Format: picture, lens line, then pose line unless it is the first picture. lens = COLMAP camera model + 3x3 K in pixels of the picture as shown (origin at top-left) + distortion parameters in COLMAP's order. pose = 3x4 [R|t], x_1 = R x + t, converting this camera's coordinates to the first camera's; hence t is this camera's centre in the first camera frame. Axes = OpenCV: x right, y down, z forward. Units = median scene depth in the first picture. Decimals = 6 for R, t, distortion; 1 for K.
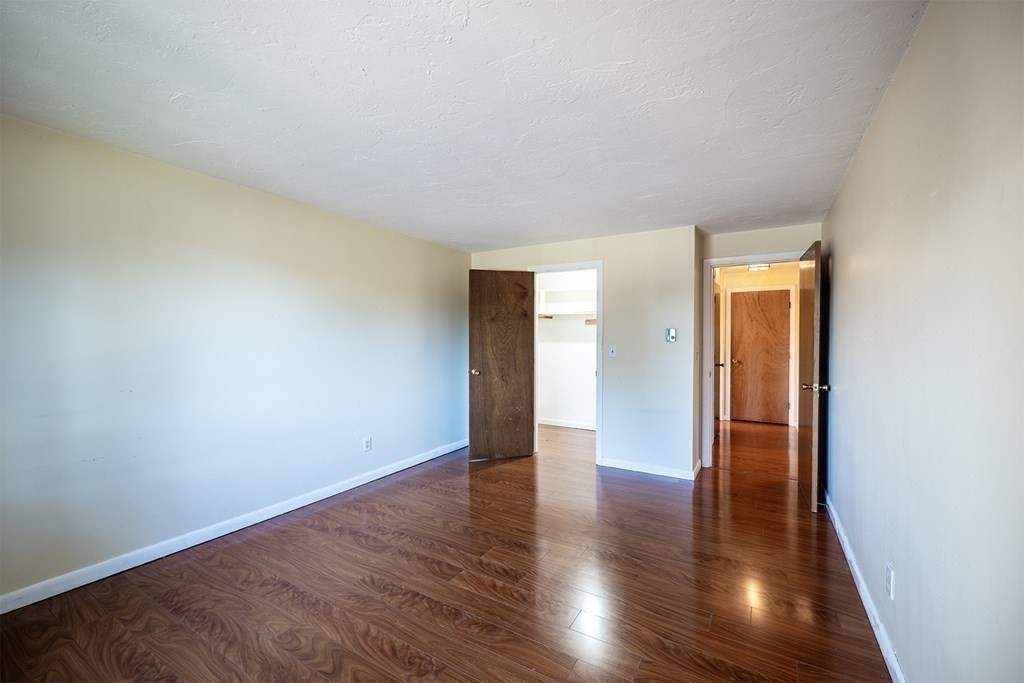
lens RADIAL K [[422.5, 0, 510.4], [0, 422.5, 339.4], [0, 0, 1]] dist [0.002619, -0.000201]
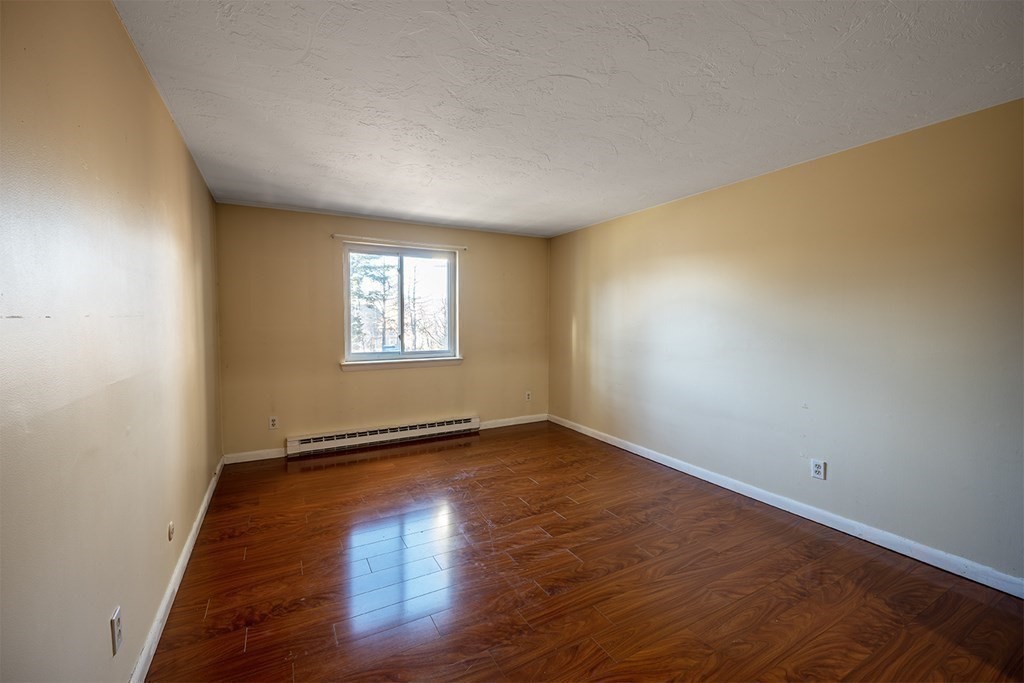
lens RADIAL K [[422.5, 0, 511.8], [0, 422.5, 340.1], [0, 0, 1]] dist [0.002619, -0.000201]
pose [[-0.504880, 0.033300, -0.862547, 0.700035], [-0.008887, 0.999002, 0.043770, 0.004446], [0.863144, 0.029764, -0.504080, 1.192294]]
